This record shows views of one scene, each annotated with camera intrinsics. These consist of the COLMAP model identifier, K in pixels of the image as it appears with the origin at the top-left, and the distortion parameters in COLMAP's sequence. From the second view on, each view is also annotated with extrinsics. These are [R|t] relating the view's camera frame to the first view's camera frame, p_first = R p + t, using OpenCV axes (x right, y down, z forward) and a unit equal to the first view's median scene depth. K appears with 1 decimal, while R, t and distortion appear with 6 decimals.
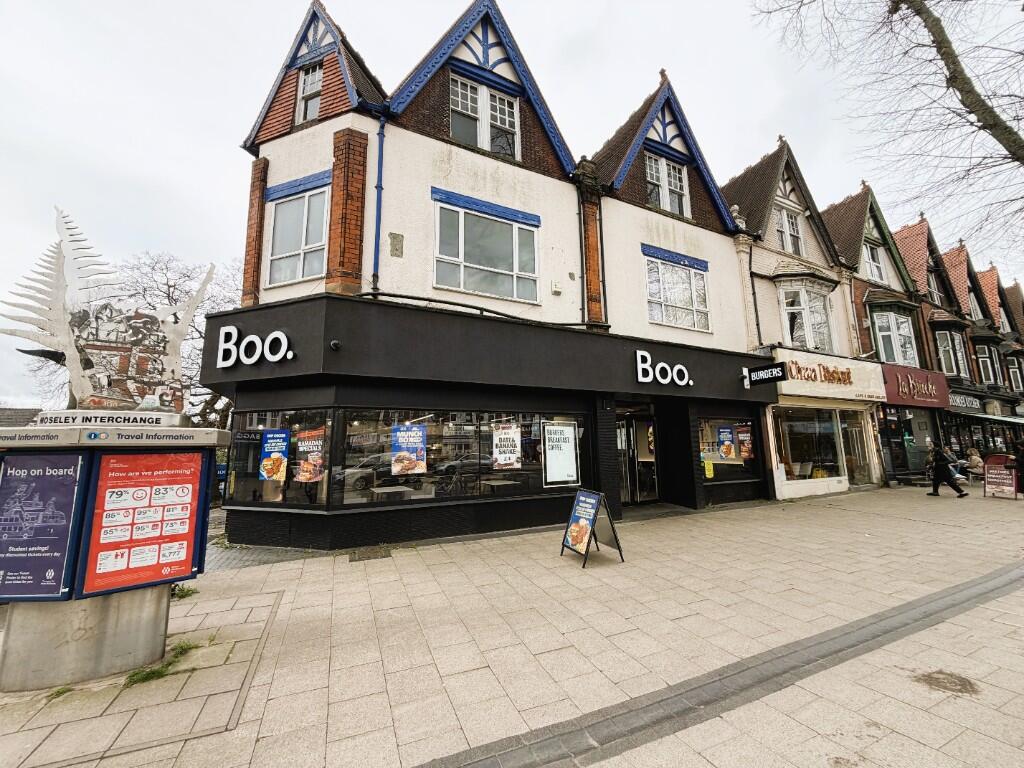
lens RADIAL K [[411.2, 0, 510.2], [0, 411.2, 370.5], [0, 0, 1]] dist [0.012824, 0.000066]
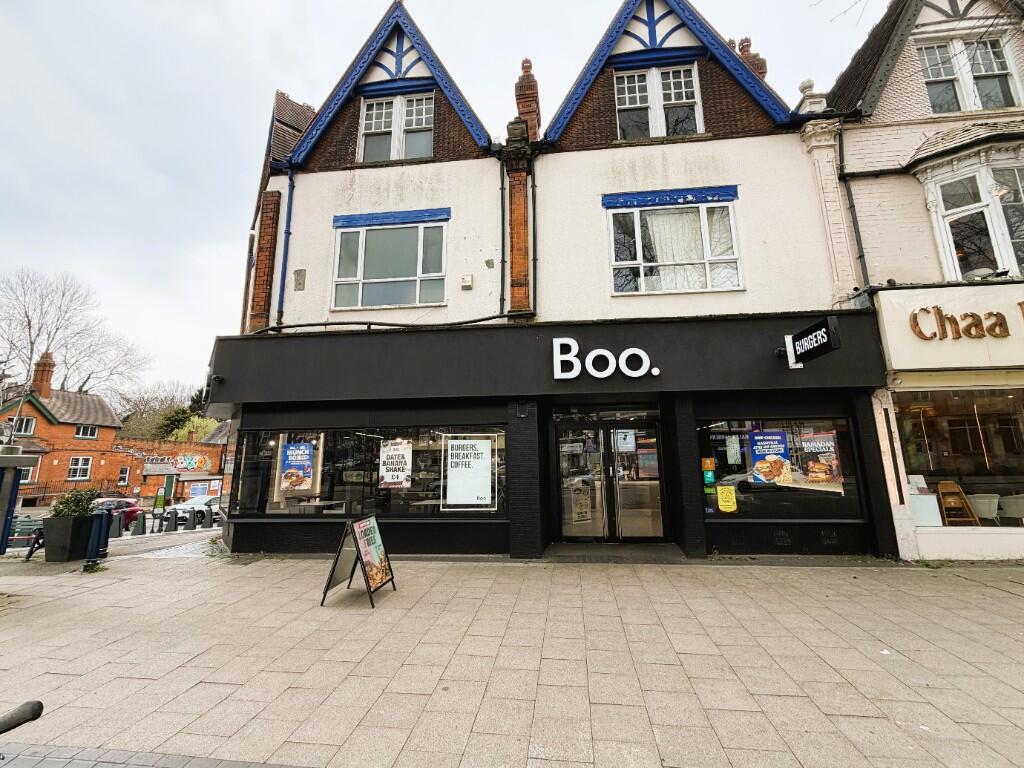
lens RADIAL K [[411.1, 0, 512.0], [0, 411.1, 384.0], [0, 0, 1]] dist [0.004859, 0.000015]
pose [[0.842704, -0.100273, -0.528958, 0.626950], [0.098353, 0.994641, -0.031862, 0.051465], [0.529318, -0.025174, 0.848050, 0.301220]]
